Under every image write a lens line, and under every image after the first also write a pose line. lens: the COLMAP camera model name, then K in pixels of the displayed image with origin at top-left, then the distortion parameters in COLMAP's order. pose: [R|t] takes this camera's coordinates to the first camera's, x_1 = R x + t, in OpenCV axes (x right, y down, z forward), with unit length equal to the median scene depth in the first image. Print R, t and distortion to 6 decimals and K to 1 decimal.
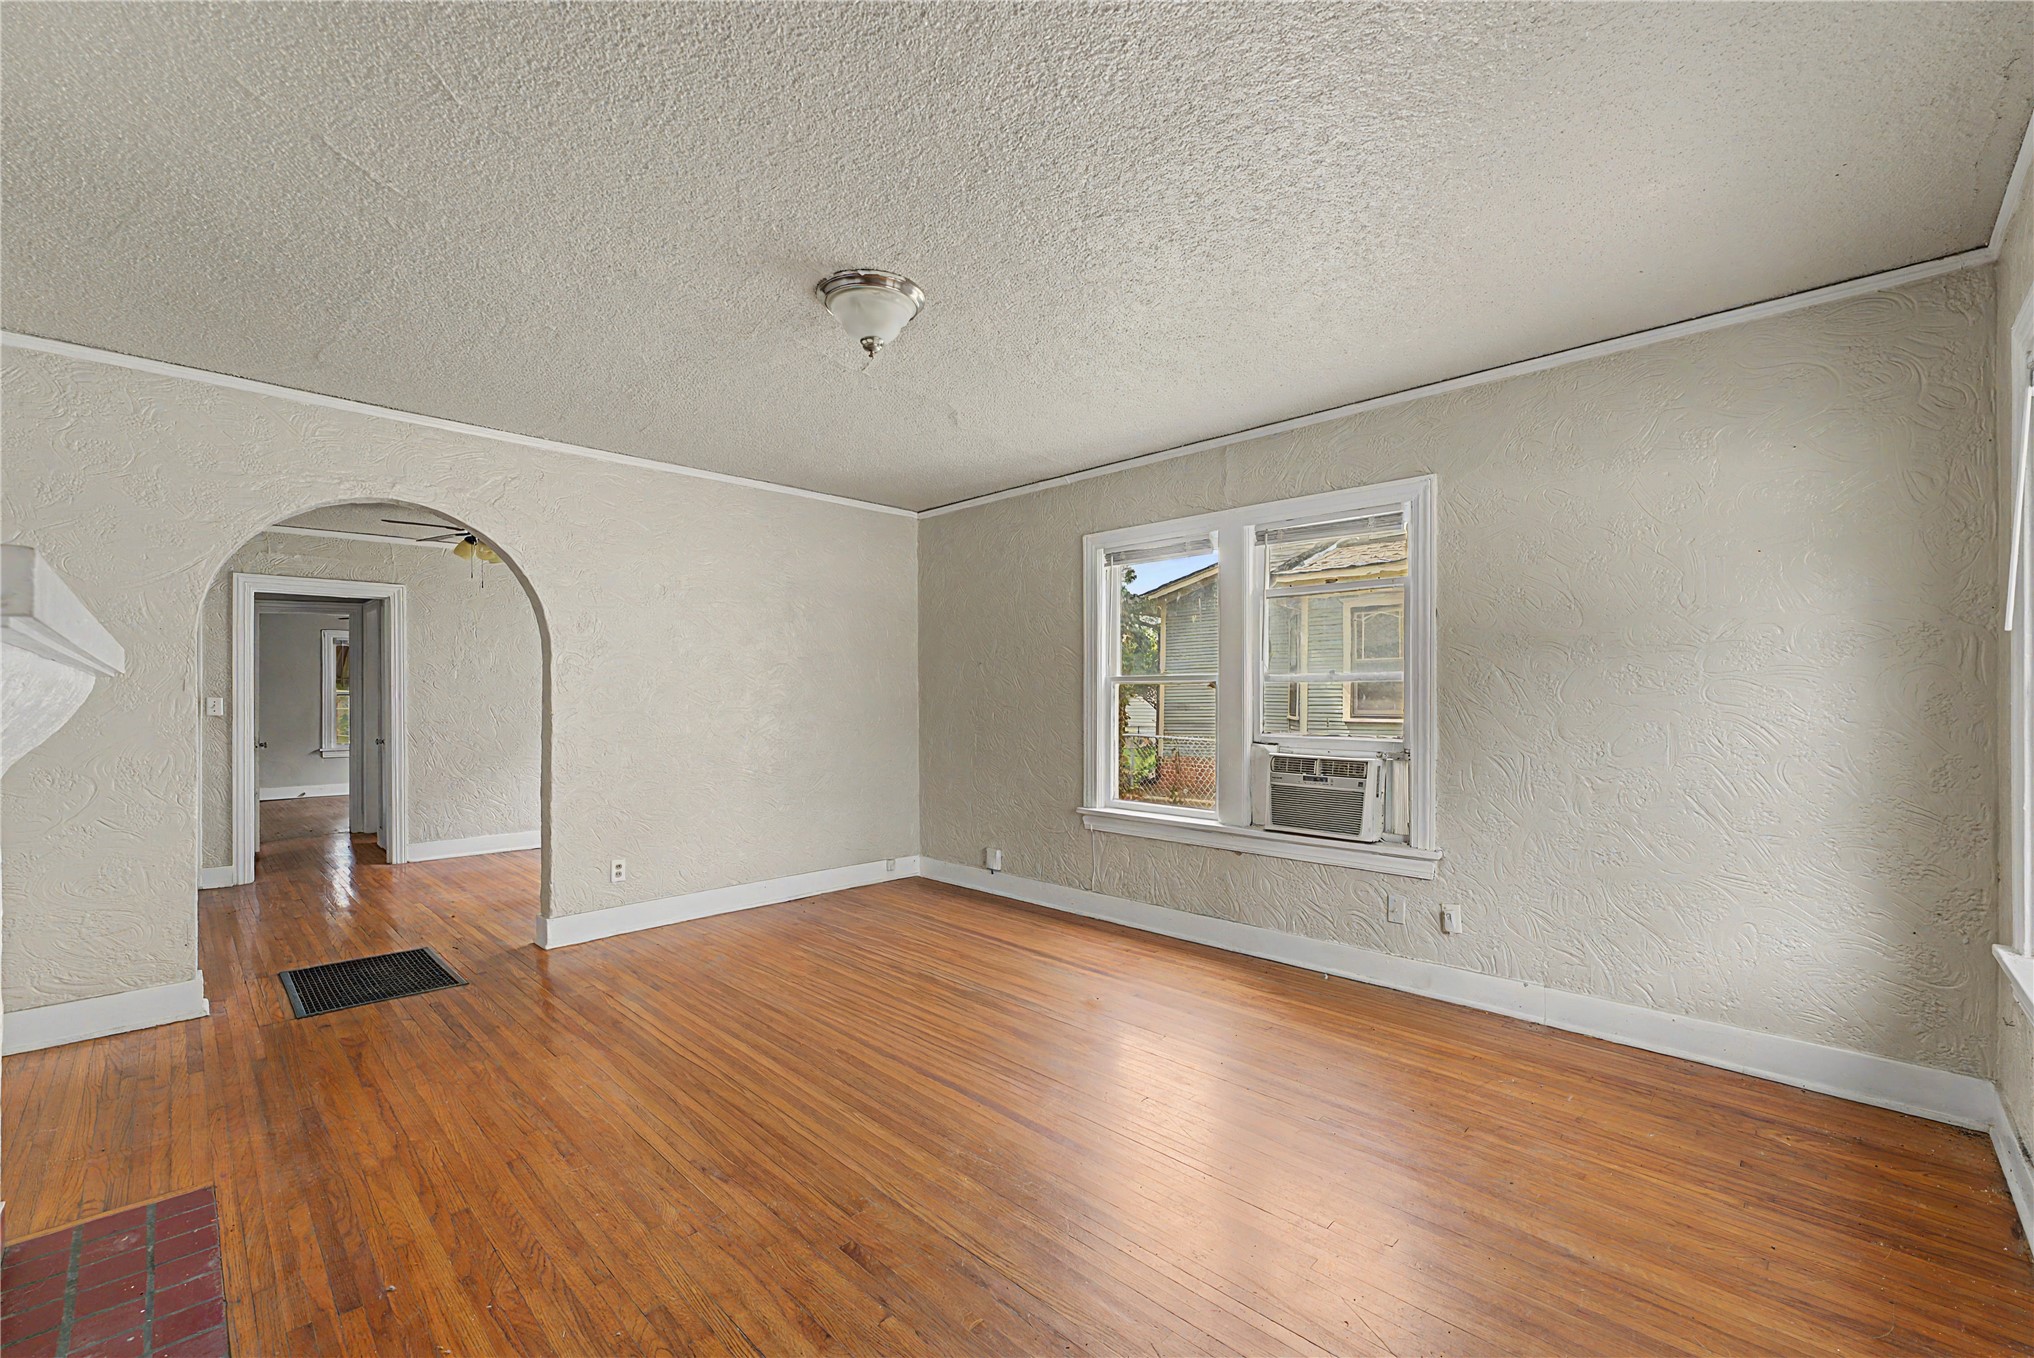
lens RADIAL K [[833.7, 0, 1017.9], [0, 833.7, 696.0], [0, 0, 1]] dist [-0.001436, -0.000231]
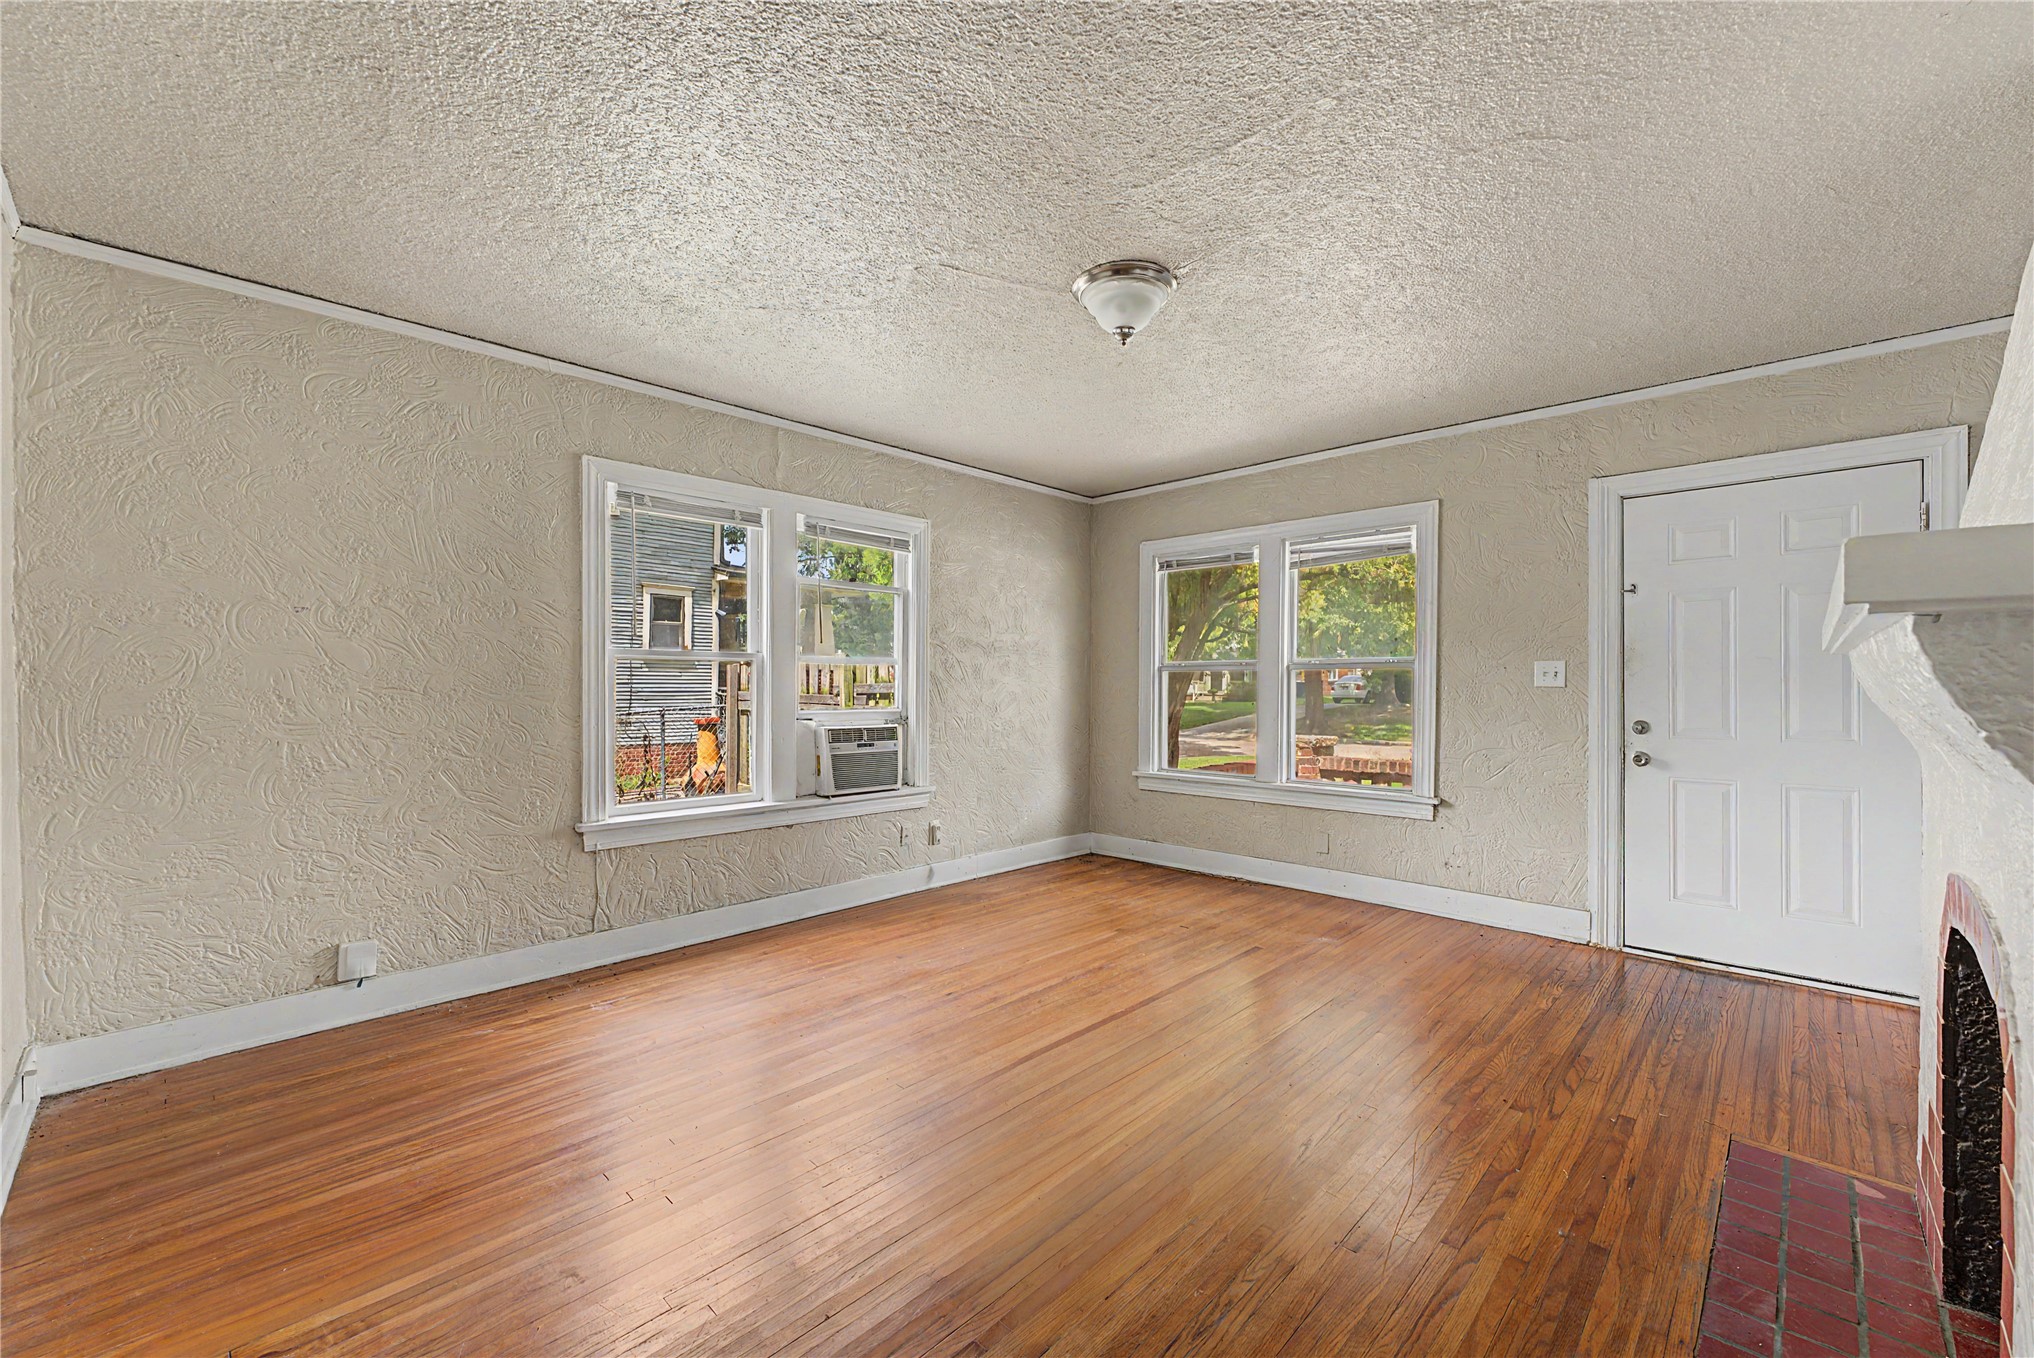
lens RADIAL K [[822.0, 0, 1018.3], [0, 822.0, 684.4], [0, 0, 1]] dist [-0.002078, -0.001030]
pose [[-0.010162, -0.003036, 0.999944, -0.808585], [-0.006089, 0.999977, 0.002974, 0.007183], [-0.999930, -0.006059, -0.010180, 0.772063]]
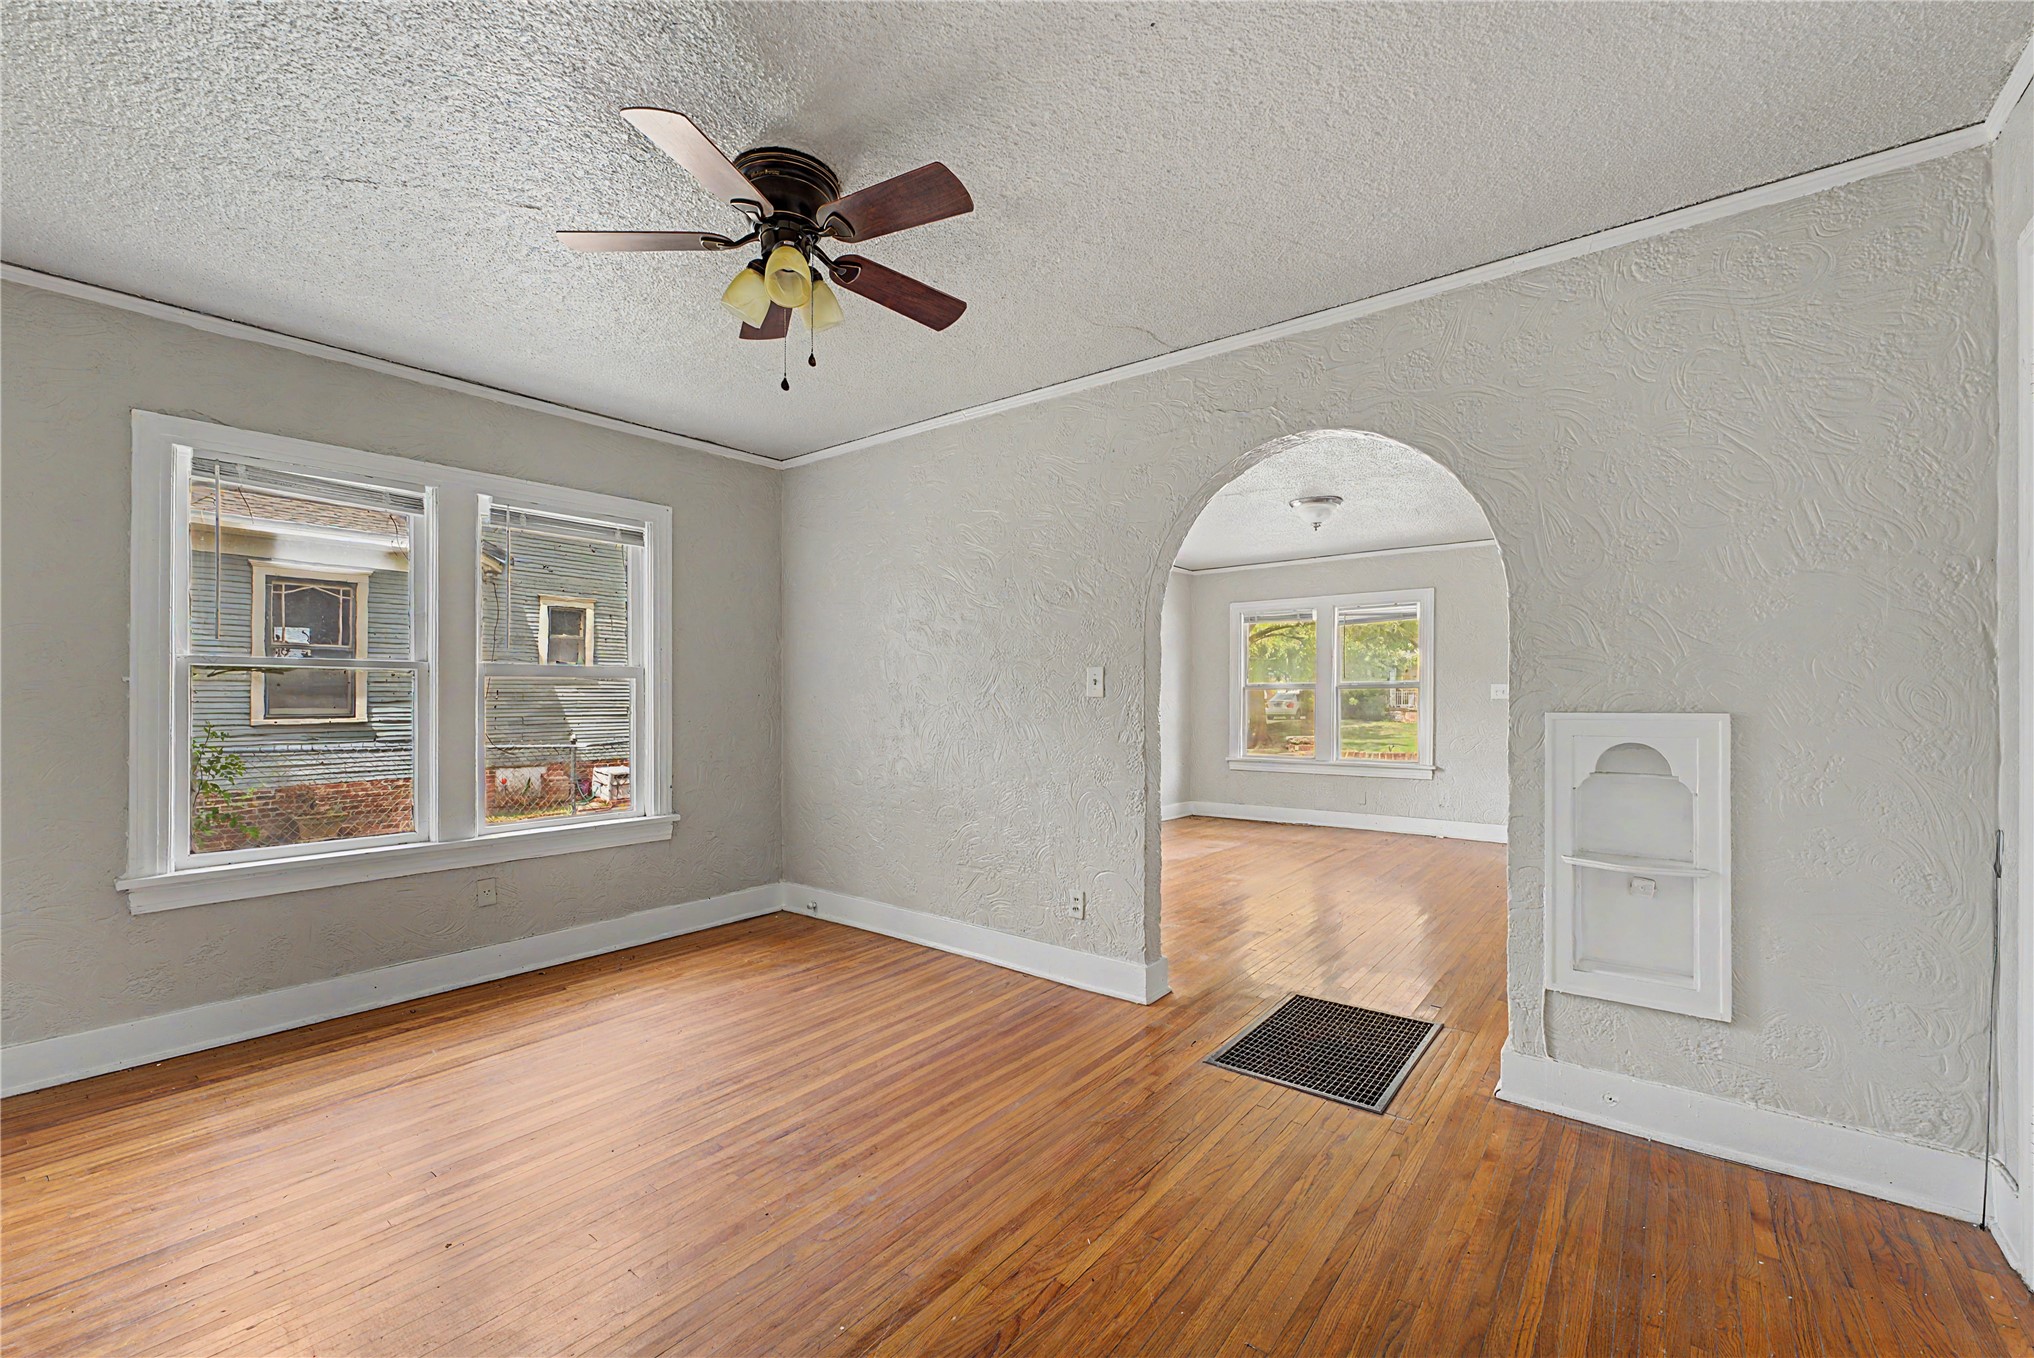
lens RADIAL K [[826.2, 0, 1019.3], [0, 826.2, 690.9], [0, 0, 1]] dist [-0.000340, 0.000519]
pose [[-0.103701, 0.009213, 0.994566, -1.469078], [-0.005576, 0.999936, -0.009844, 0.014685], [-0.994593, -0.006567, -0.103643, 1.324814]]
